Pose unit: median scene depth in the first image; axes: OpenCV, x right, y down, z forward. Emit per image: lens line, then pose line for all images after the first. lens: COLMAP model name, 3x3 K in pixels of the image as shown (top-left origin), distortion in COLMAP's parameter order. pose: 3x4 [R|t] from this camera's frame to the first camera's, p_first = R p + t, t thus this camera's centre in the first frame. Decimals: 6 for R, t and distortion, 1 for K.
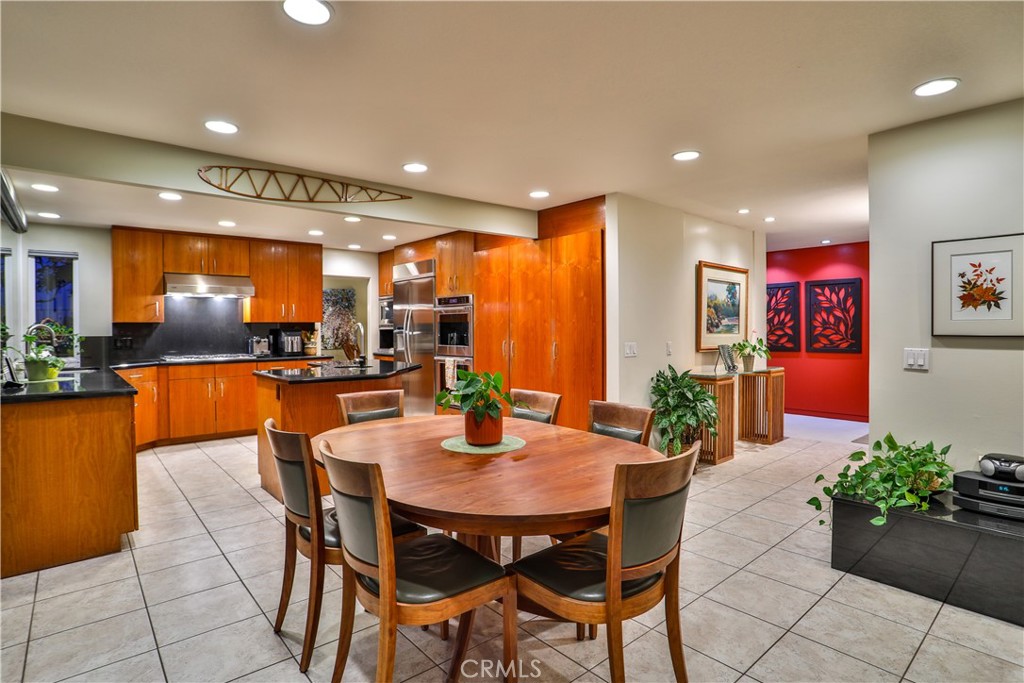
lens RADIAL K [[525.1, 0, 519.5], [0, 525.1, 336.4], [0, 0, 1]] dist [-0.038274, 0.015670]
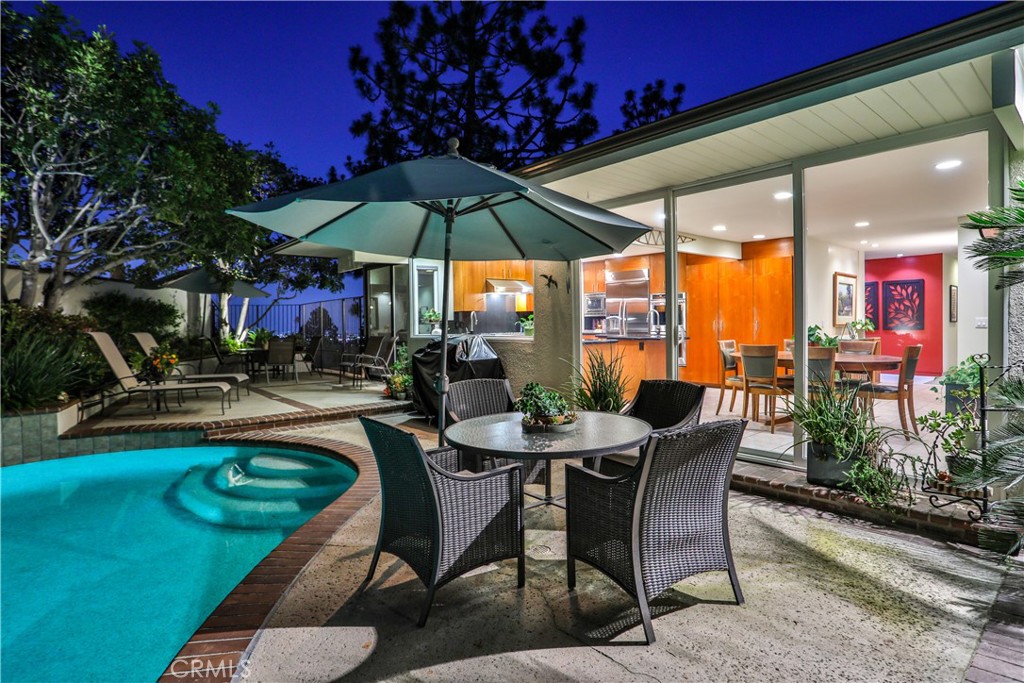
lens RADIAL K [[525.1, 0, 521.6], [0, 525.1, 335.8], [0, 0, 1]] dist [-0.038274, 0.015670]
pose [[0.999930, -0.006079, -0.010107, -0.689070], [0.006191, 0.999920, 0.011073, 0.037483], [0.010039, -0.011135, 0.999888, -0.712453]]
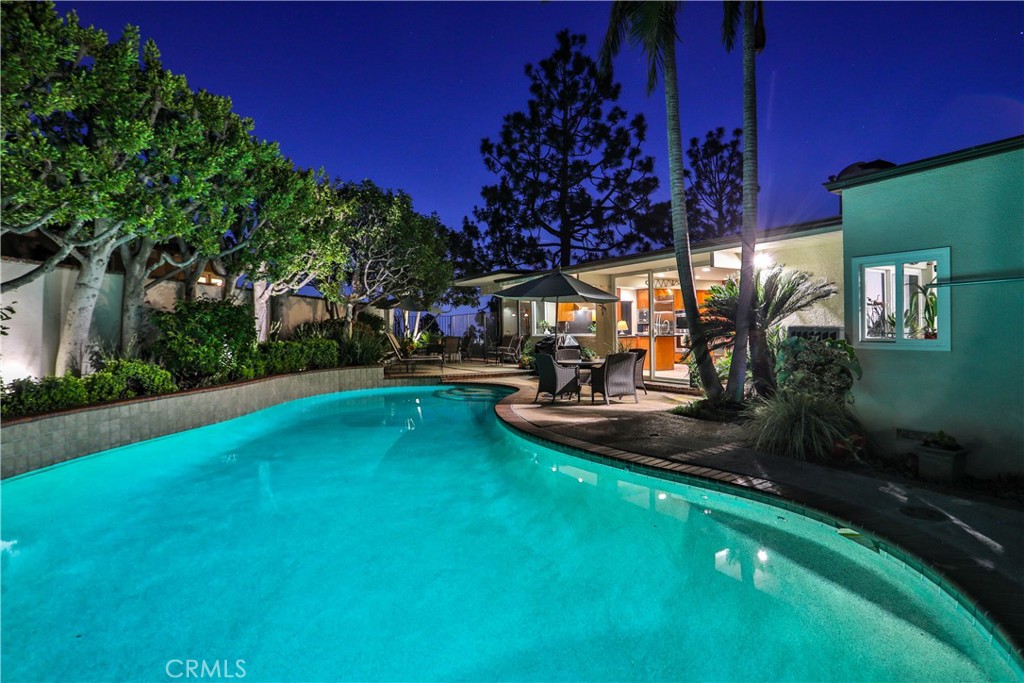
lens RADIAL K [[525.1, 0, 514.9], [0, 525.1, 330.6], [0, 0, 1]] dist [-0.038274, 0.015670]
pose [[0.979322, -0.010234, -0.202051, -0.525338], [0.008368, 0.999914, -0.010087, 0.059812], [0.202137, 0.008188, 0.979323, -2.208013]]
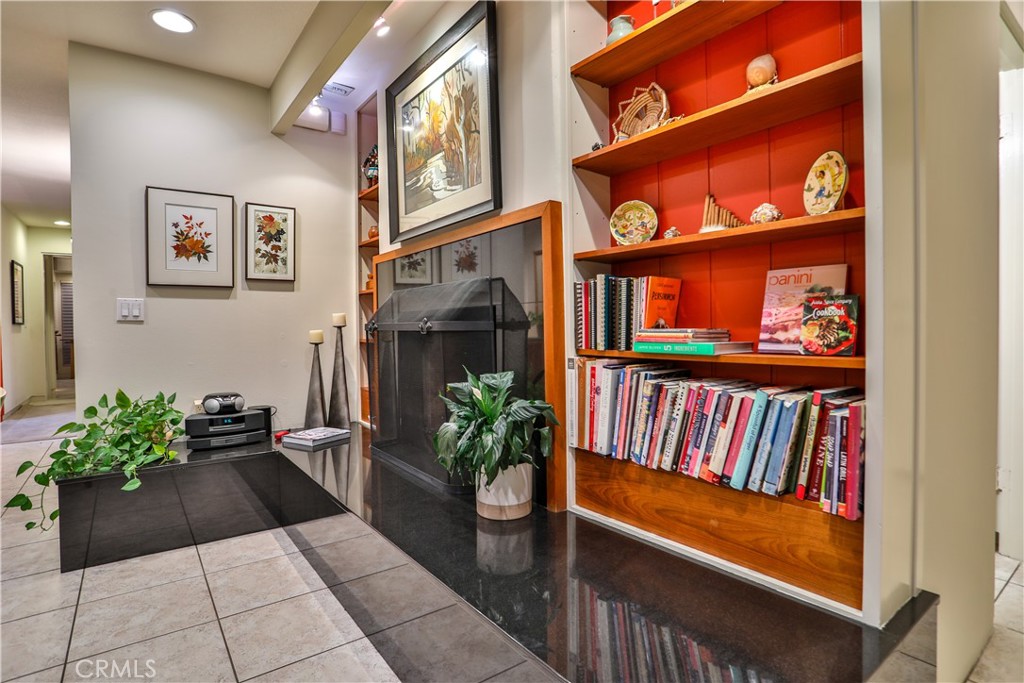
lens RADIAL K [[525.1, 0, 517.0], [0, 525.1, 334.5], [0, 0, 1]] dist [-0.038274, 0.015670]
pose [[0.083763, -0.011999, 0.996413, -0.055368], [0.025478, 0.999626, 0.009896, 0.057562], [-0.996160, 0.024558, 0.084037, 0.141122]]
